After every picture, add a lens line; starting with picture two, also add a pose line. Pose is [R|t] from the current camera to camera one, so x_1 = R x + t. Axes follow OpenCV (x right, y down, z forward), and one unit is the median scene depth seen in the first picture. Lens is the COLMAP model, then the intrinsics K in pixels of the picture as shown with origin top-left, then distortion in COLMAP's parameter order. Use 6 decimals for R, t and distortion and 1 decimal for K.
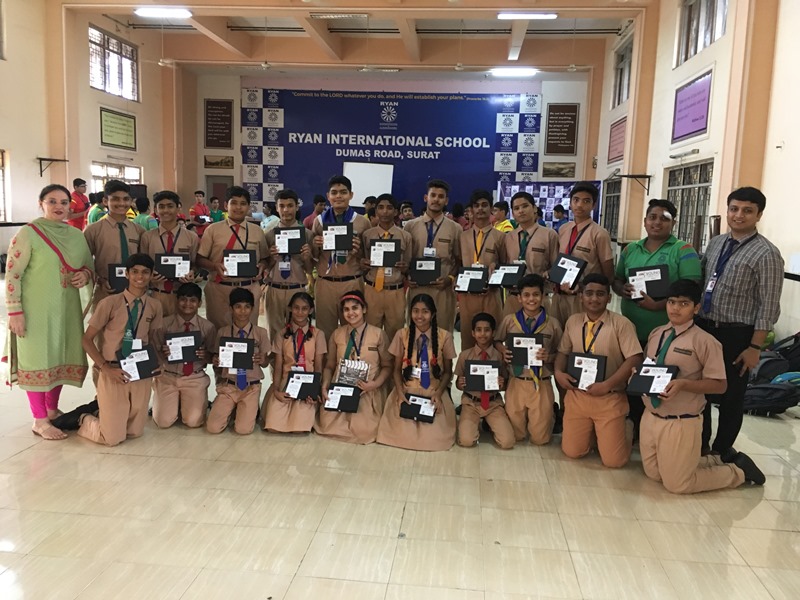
lens RADIAL K [[683.0, 0, 400.0], [0, 683.0, 300.0], [0, 0, 1]] dist [0.084957, -0.123504]
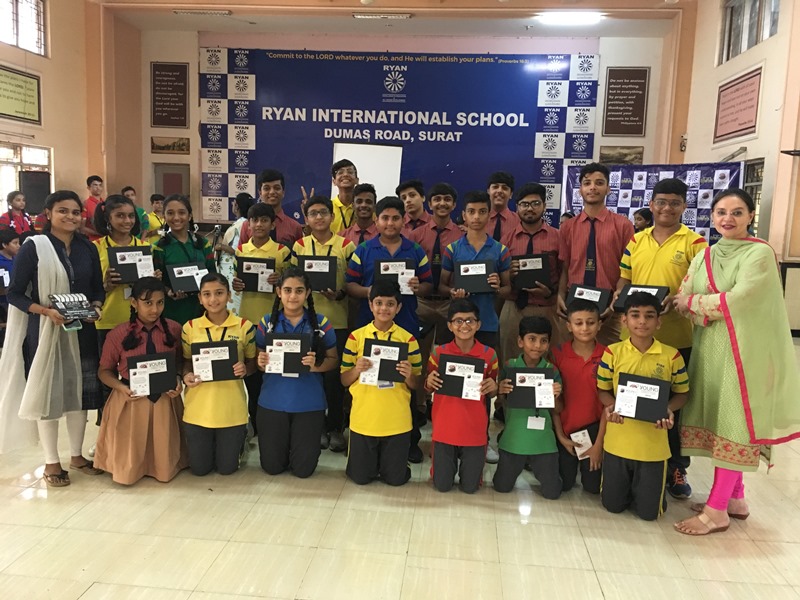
lens RADIAL K [[683.0, 0, 400.0], [0, 683.0, 300.0], [0, 0, 1]] dist [0.084957, -0.123504]
pose [[0.999969, 0.001412, 0.007764, -0.015887], [-0.001406, 0.999999, -0.000792, -0.030747], [-0.007765, 0.000781, 0.999970, 0.245025]]
